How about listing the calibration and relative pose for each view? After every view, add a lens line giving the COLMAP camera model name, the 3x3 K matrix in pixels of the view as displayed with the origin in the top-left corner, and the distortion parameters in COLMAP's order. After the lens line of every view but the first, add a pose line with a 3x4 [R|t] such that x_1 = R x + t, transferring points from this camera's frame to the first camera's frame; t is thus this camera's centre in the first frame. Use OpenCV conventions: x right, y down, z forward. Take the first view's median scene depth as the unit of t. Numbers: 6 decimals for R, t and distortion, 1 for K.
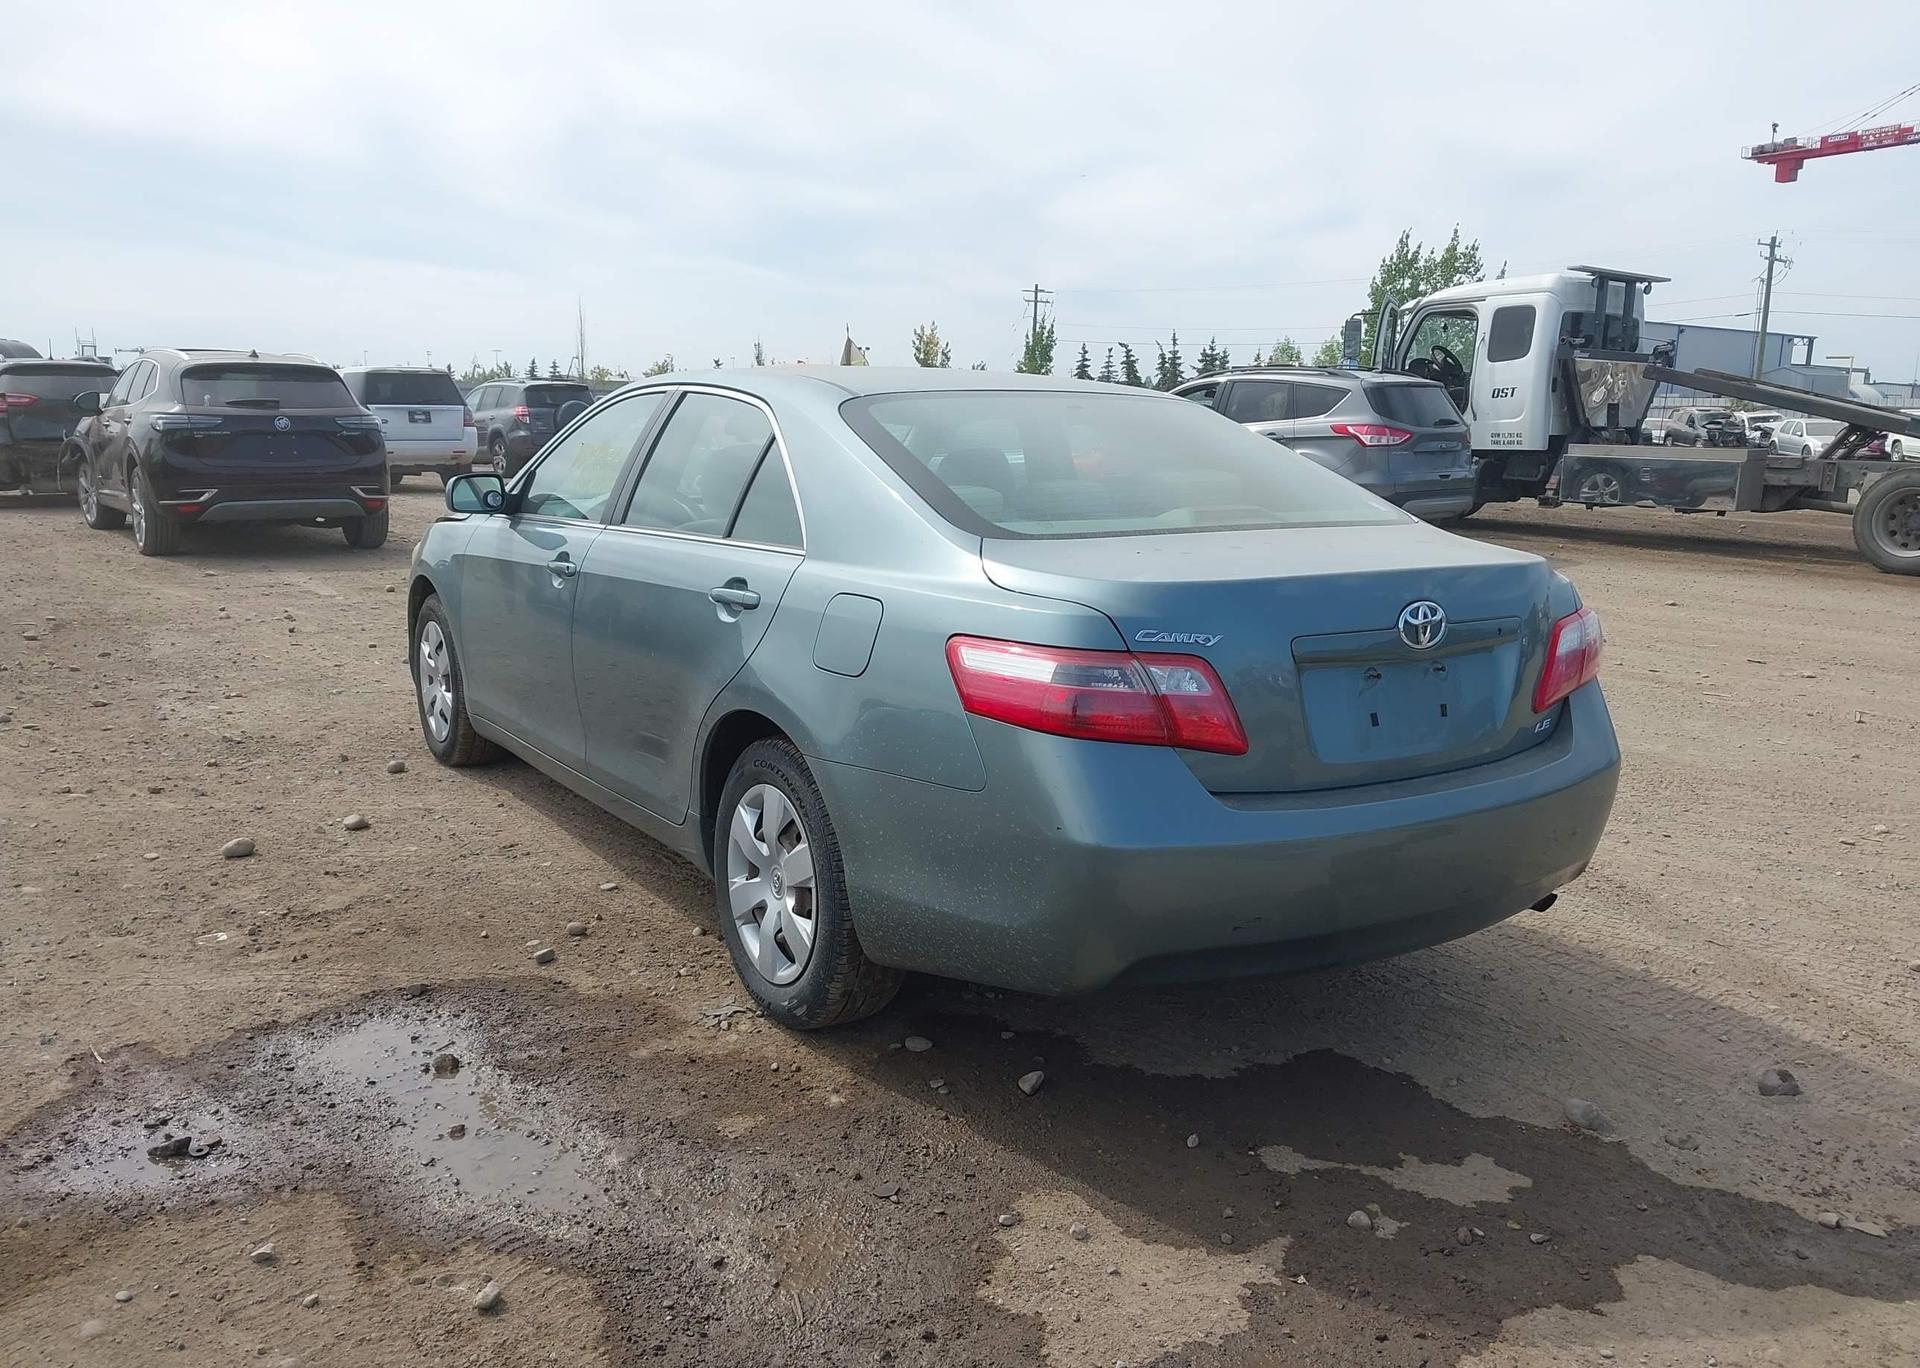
lens RADIAL K [[1510.1, 0, 958.6], [0, 1510.1, 719.7], [0, 0, 1]] dist [0.020759, -0.028361]
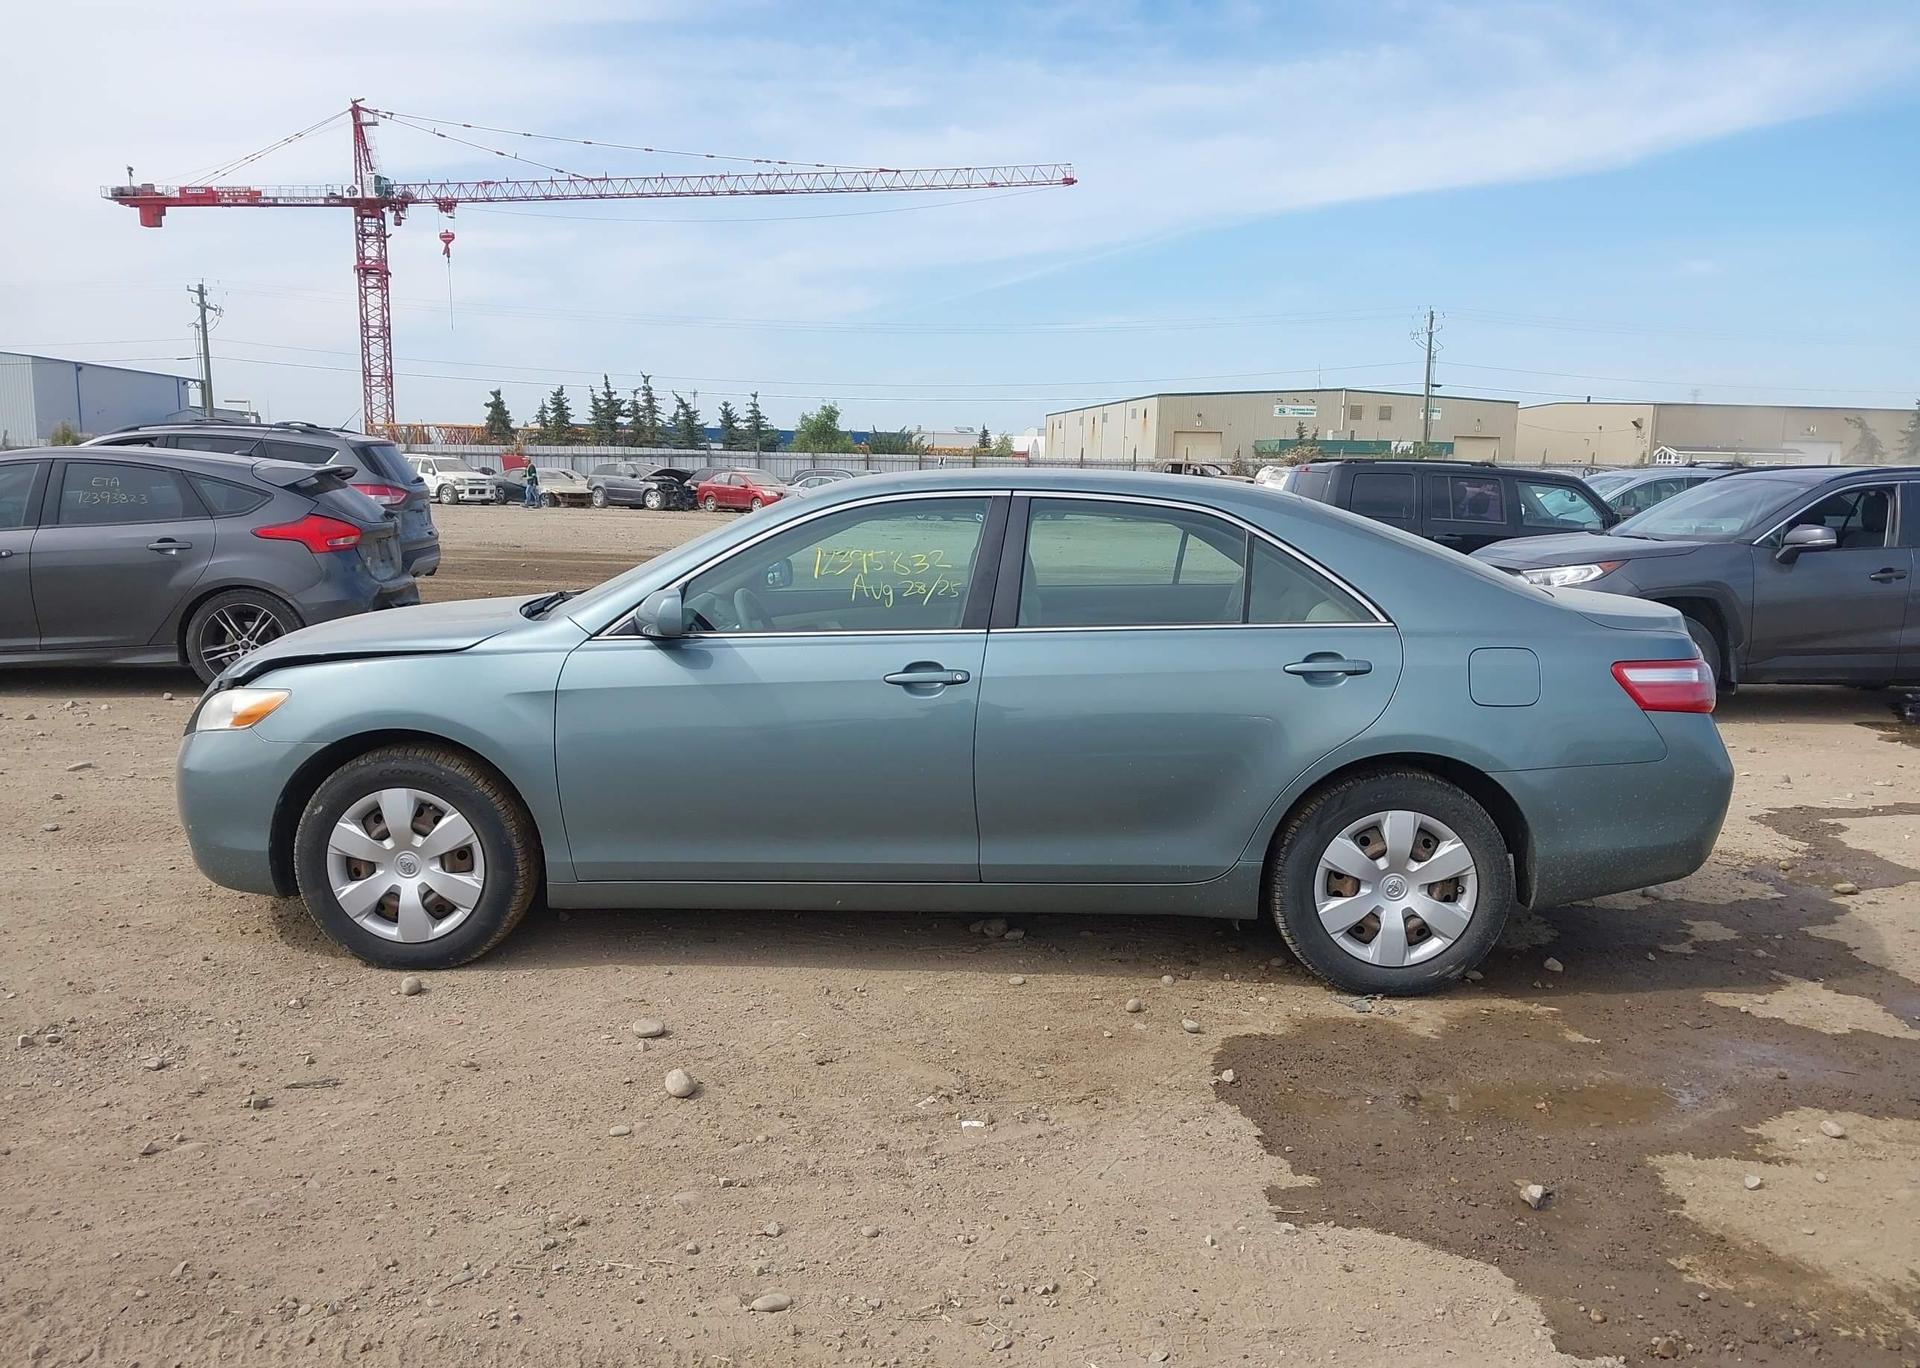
lens RADIAL K [[1510.1, 0, 958.6], [0, 1510.1, 719.7], [0, 0, 1]] dist [0.020759, -0.028361]
pose [[0.565614, -0.141460, 0.812447, -0.689088], [0.161734, 0.985074, 0.058920, -0.076333], [-0.808655, 0.098075, 0.580050, 0.240798]]
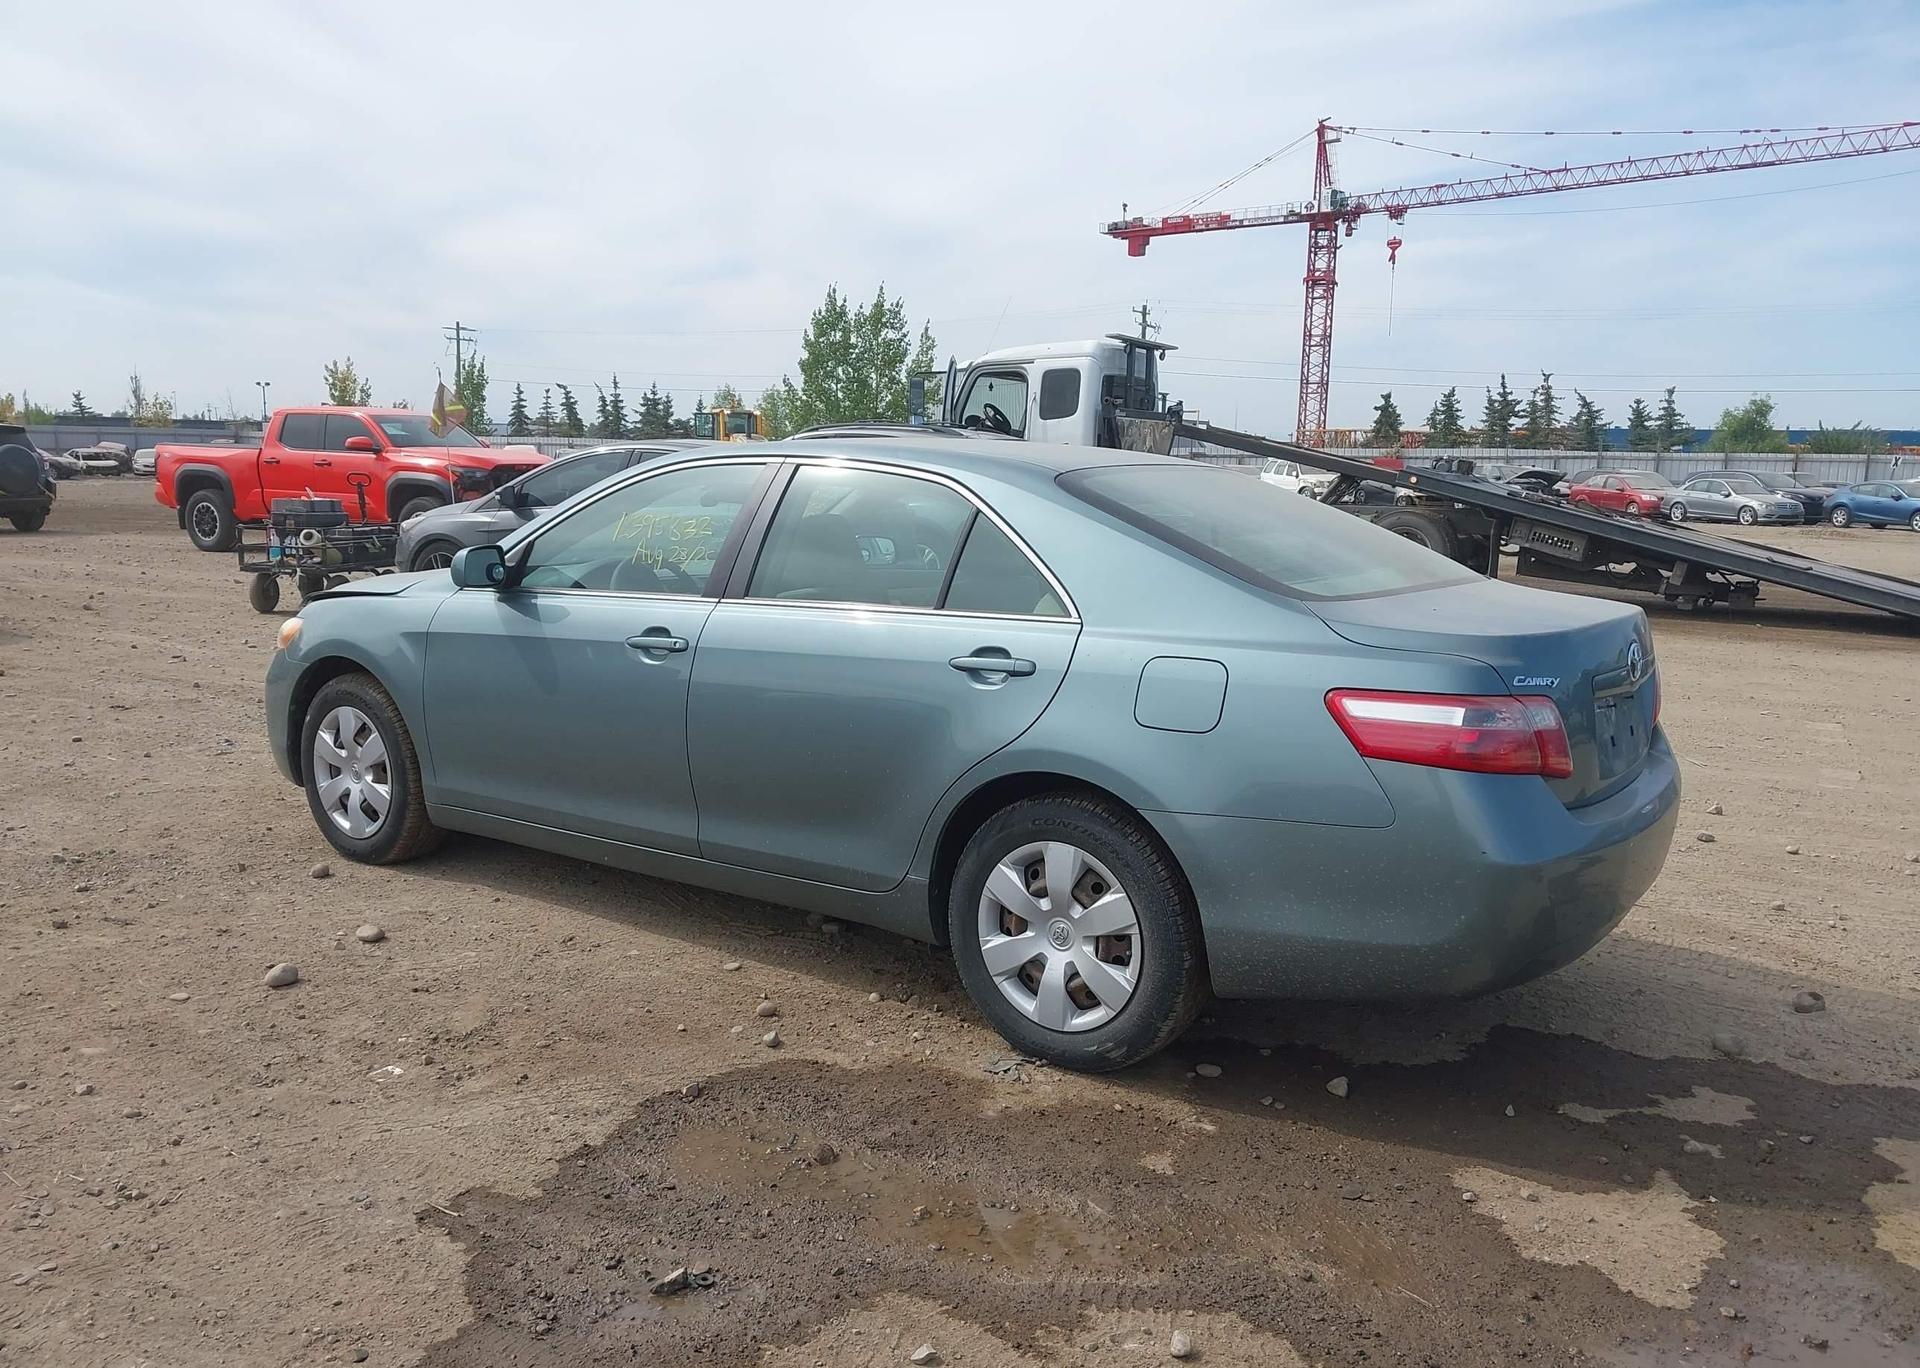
lens RADIAL K [[1510.1, 0, 958.6], [0, 1510.1, 719.7], [0, 0, 1]] dist [0.020759, -0.028361]
pose [[0.930635, -0.060089, 0.360983, -0.361916], [0.069712, 0.997473, -0.013682, -0.020989], [-0.359249, 0.037898, 0.932472, 0.027037]]
